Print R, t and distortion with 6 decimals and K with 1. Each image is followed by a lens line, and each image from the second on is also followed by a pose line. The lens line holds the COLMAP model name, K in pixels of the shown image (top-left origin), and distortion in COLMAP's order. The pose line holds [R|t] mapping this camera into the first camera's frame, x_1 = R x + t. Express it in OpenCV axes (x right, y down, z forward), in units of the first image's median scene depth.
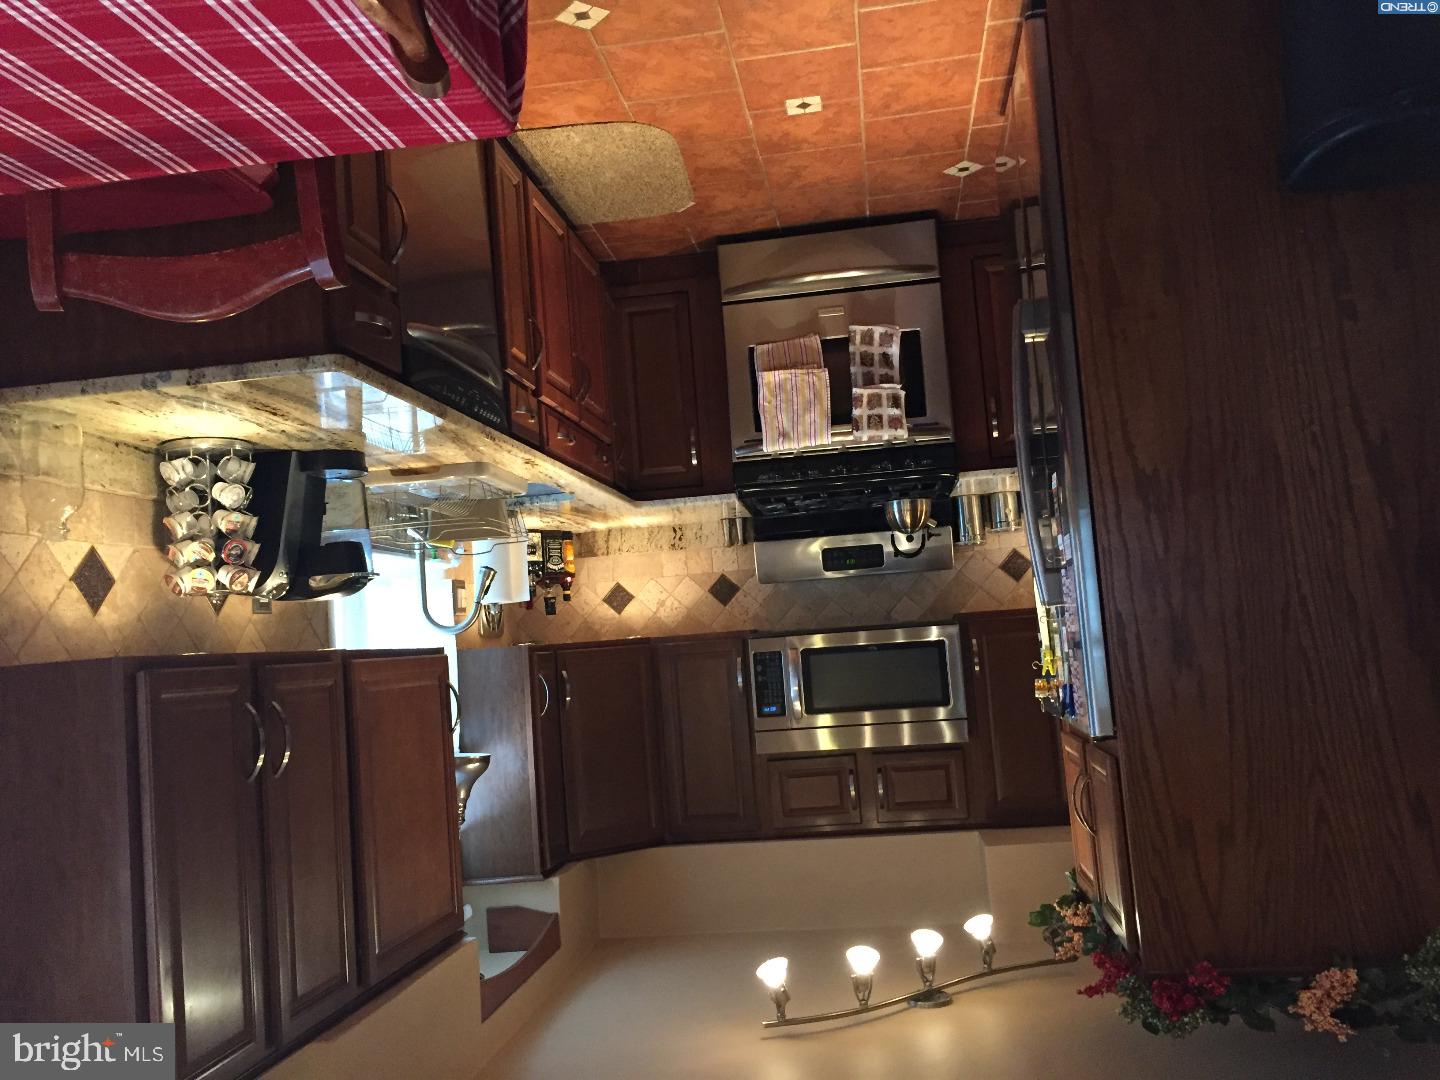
lens RADIAL K [[1223.8, 0, 720.0], [0, 1223.8, 540.0], [0, 0, 1]] dist [0.063842, -0.085087]
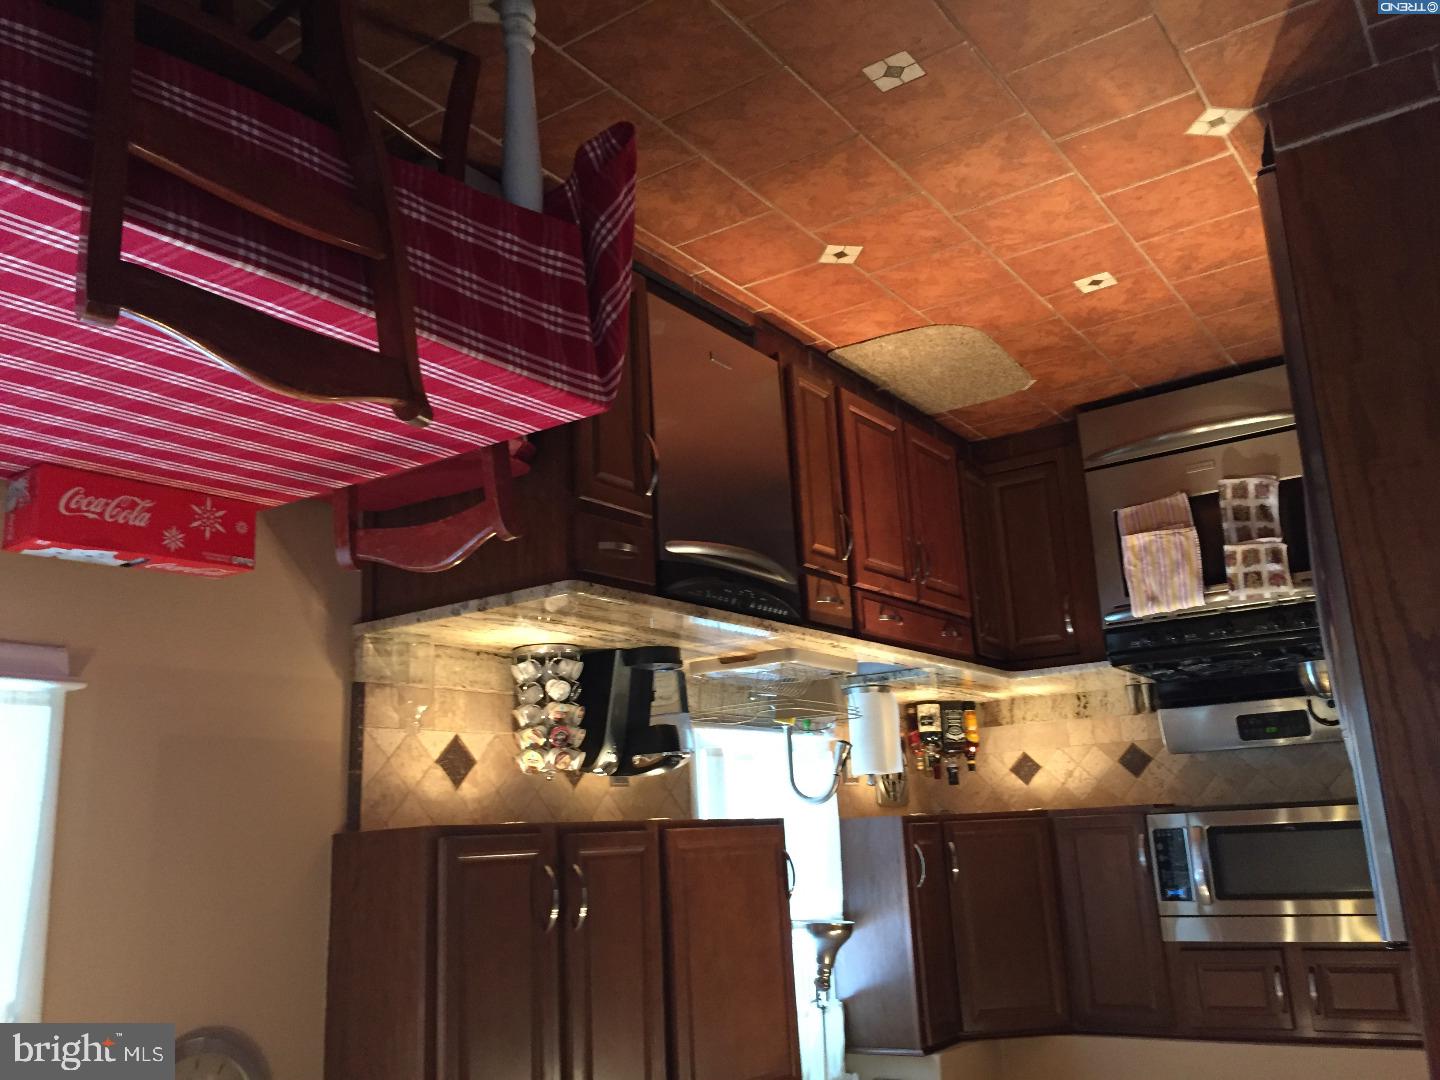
lens RADIAL K [[1223.8, 0, 720.0], [0, 1223.8, 540.0], [0, 0, 1]] dist [0.063842, -0.085087]
pose [[0.893364, -0.080032, -0.442148, 0.186964], [0.023392, 0.990960, -0.132106, -0.012052], [0.448724, 0.107676, 0.887160, -0.016927]]
